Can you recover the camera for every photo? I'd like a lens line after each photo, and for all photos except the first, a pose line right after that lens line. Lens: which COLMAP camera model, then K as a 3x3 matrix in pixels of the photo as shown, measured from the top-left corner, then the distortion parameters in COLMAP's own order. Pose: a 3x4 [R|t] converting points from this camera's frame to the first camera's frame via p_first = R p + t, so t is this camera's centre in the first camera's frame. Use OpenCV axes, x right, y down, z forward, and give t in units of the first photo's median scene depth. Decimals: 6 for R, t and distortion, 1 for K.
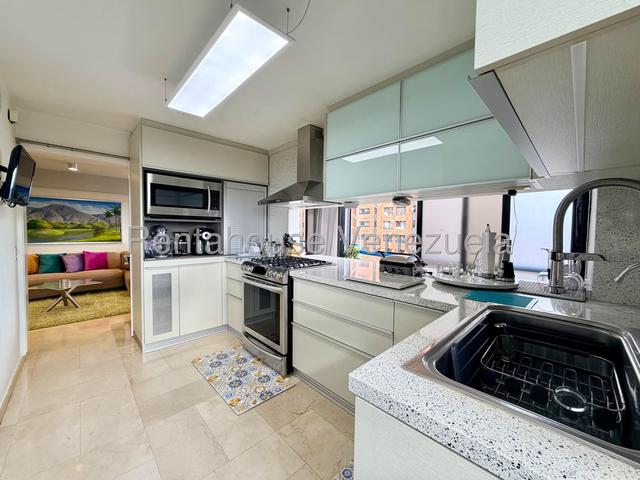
lens RADIAL K [[254.5, 0, 320.5], [0, 254.5, 240.4], [0, 0, 1]] dist [0.000644, -0.000239]
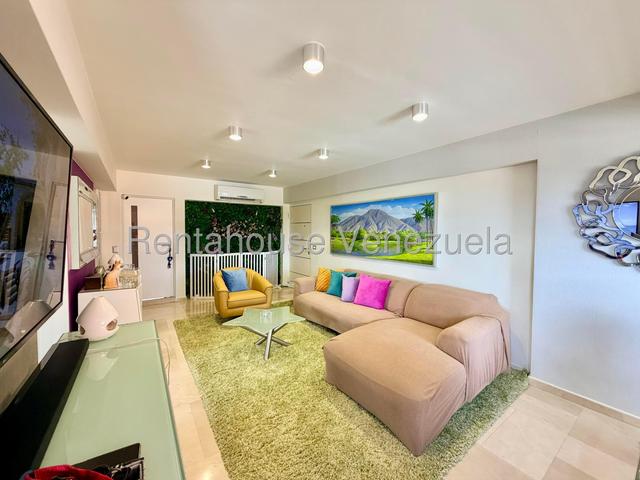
lens RADIAL K [[254.5, 0, 320.5], [0, 254.5, 240.4], [0, 0, 1]] dist [0.000644, -0.000239]
pose [[-0.148576, 0.027227, -0.988526, -0.590221], [-0.040857, 0.998598, 0.033645, -0.161793], [0.988057, 0.045387, -0.147255, 2.368842]]
